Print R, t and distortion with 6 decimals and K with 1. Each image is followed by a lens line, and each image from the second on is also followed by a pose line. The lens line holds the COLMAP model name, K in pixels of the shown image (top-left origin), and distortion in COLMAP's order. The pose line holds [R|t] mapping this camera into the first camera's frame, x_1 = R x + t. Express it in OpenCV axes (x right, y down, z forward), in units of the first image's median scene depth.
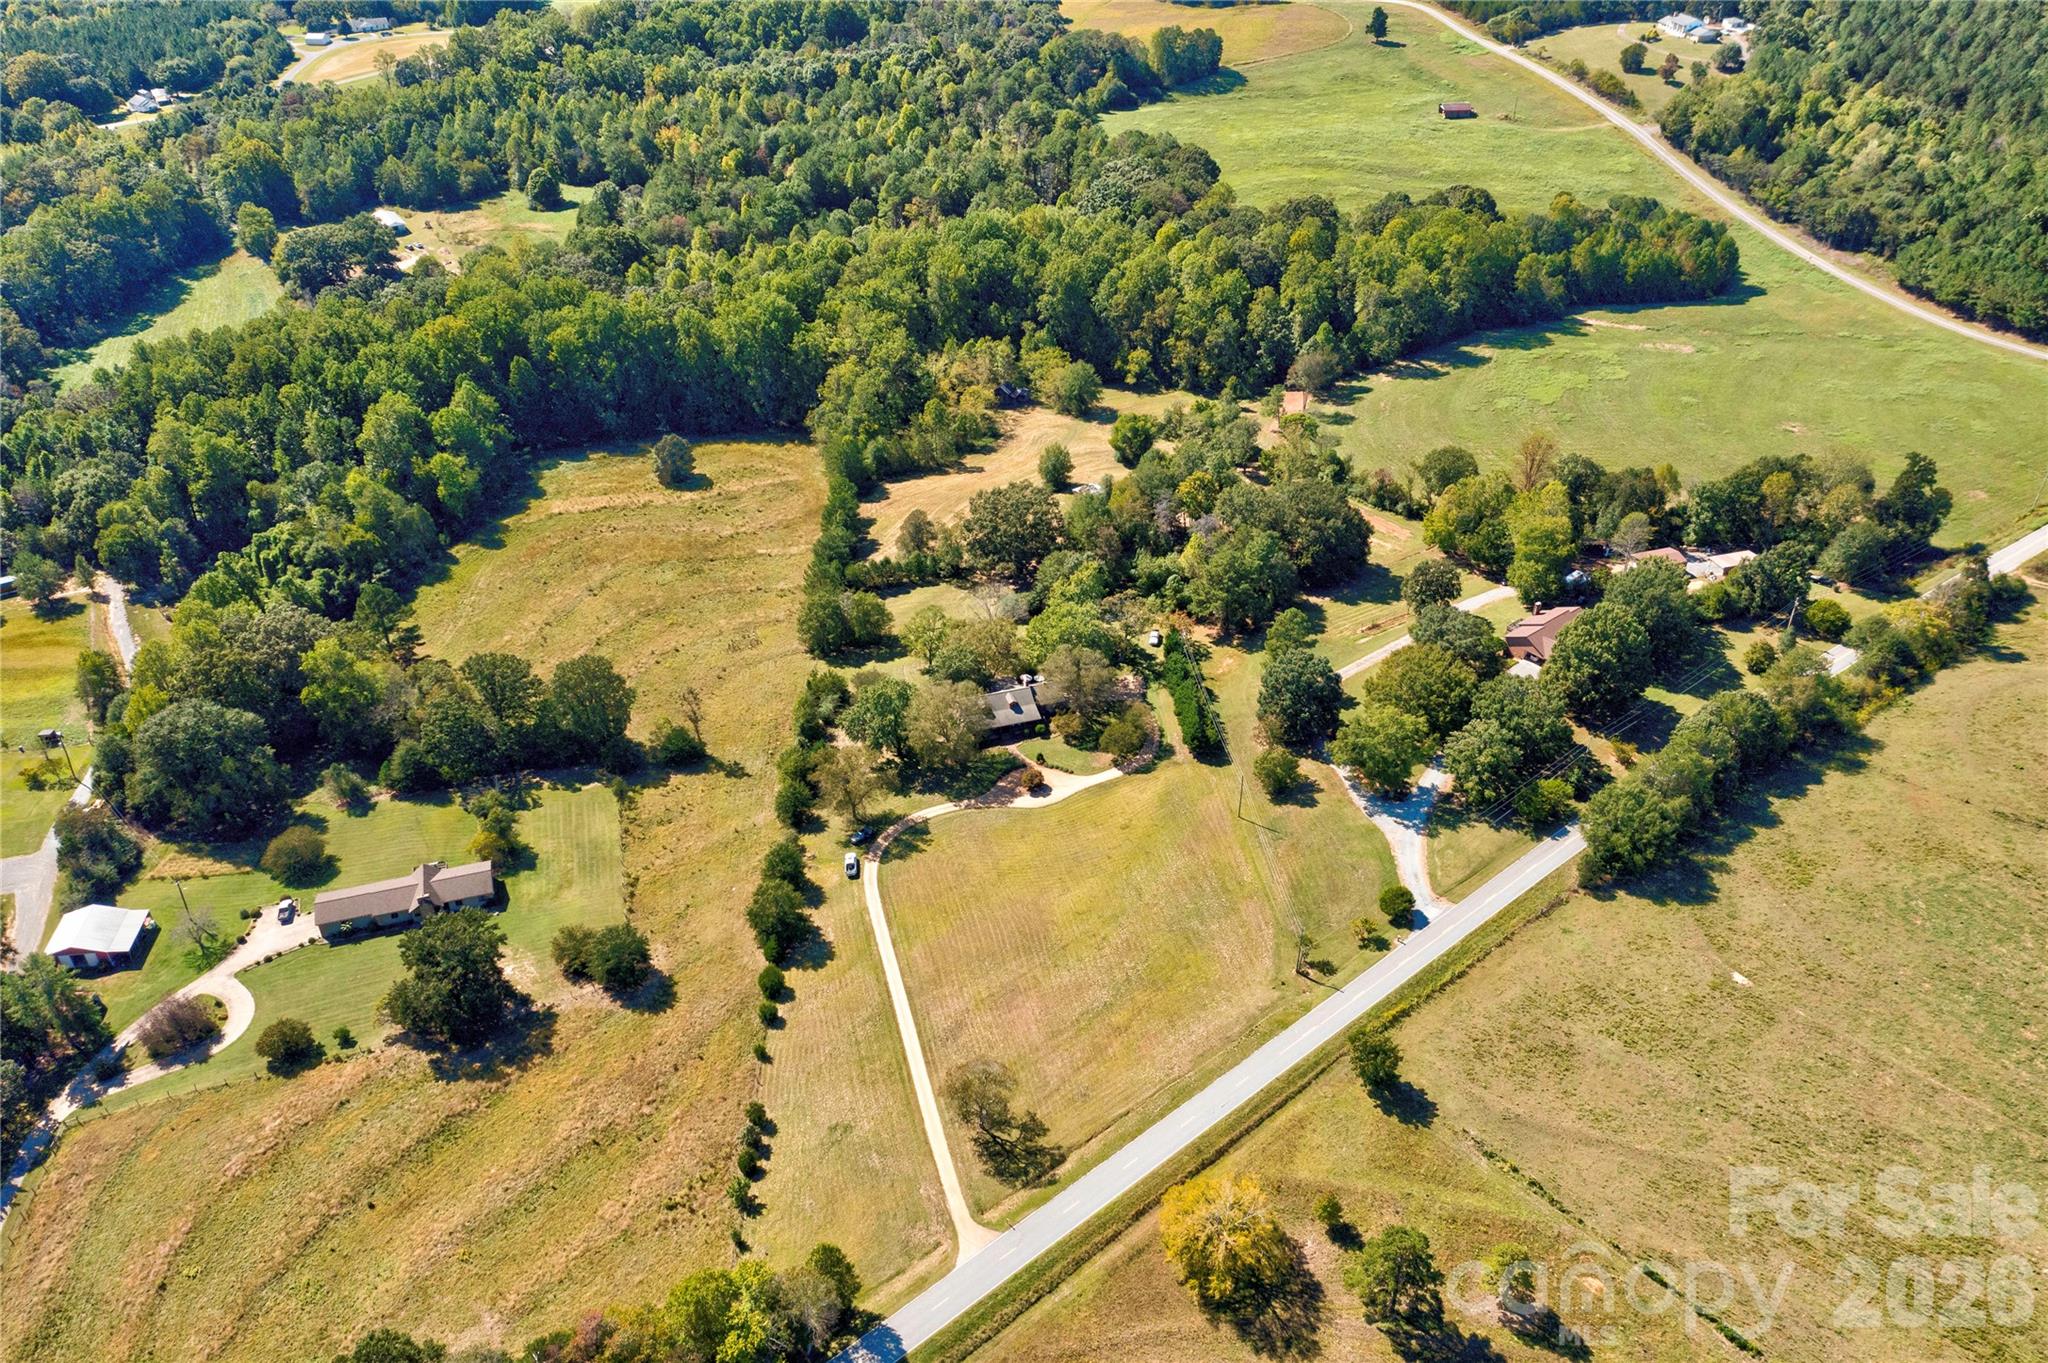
lens RADIAL K [[1613.7, 0, 1015.4], [0, 1613.7, 690.8], [0, 0, 1]] dist [0.024217, -0.017257]
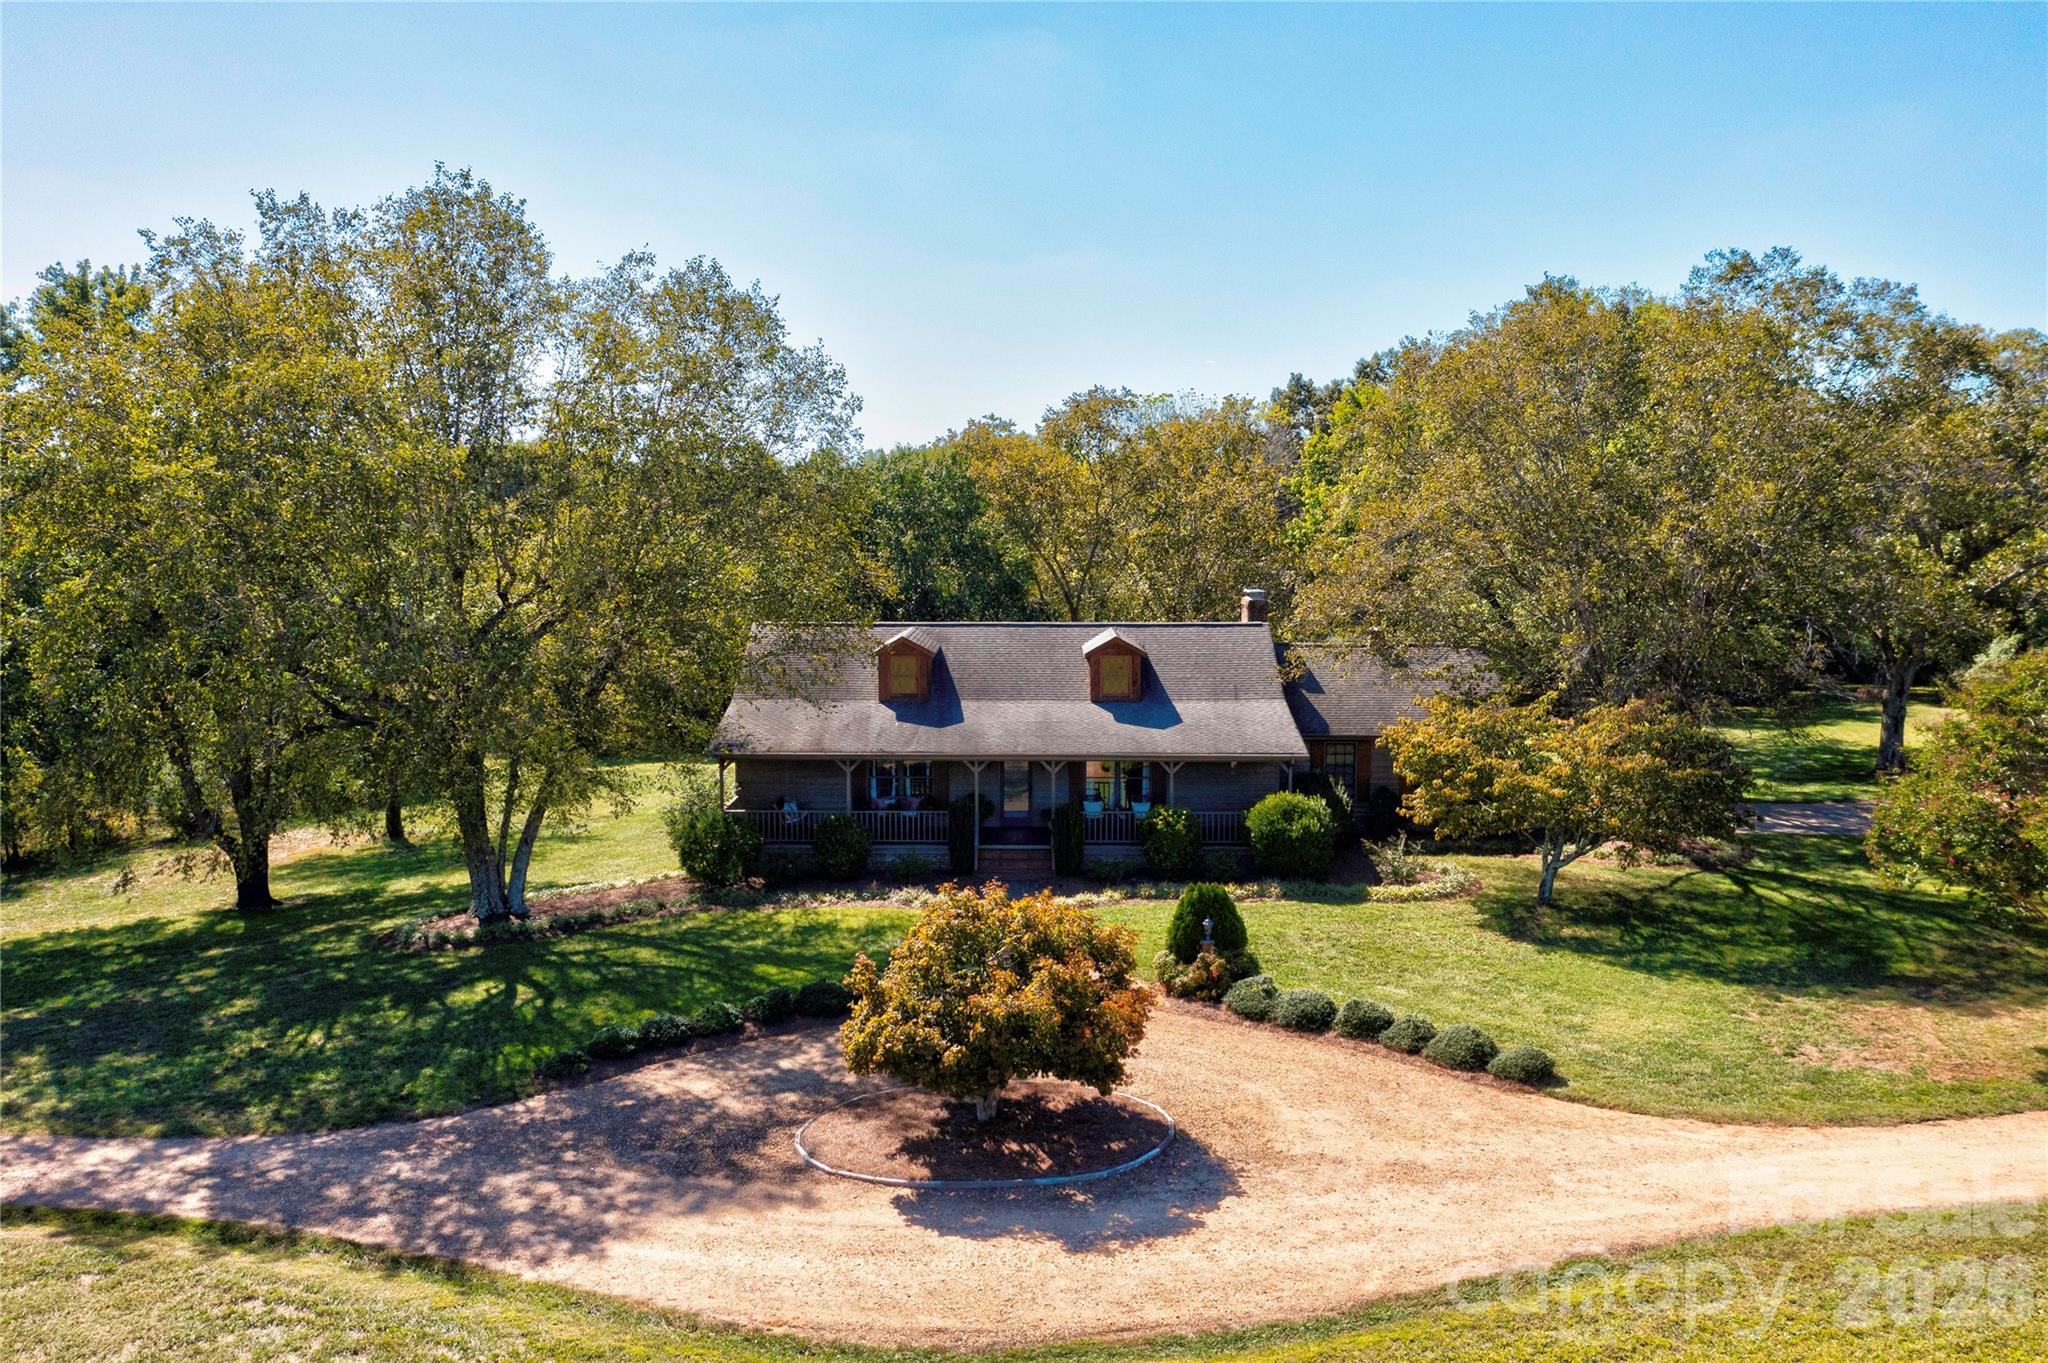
lens RADIAL K [[1613.7, 0, 1015.4], [0, 1613.7, 690.8], [0, 0, 1]] dist [0.024217, -0.017257]
pose [[0.947518, 0.040080, -0.317180, 0.034100], [-0.183718, 0.880202, -0.437598, 0.071836], [0.261643, 0.472904, 0.841371, 0.889250]]
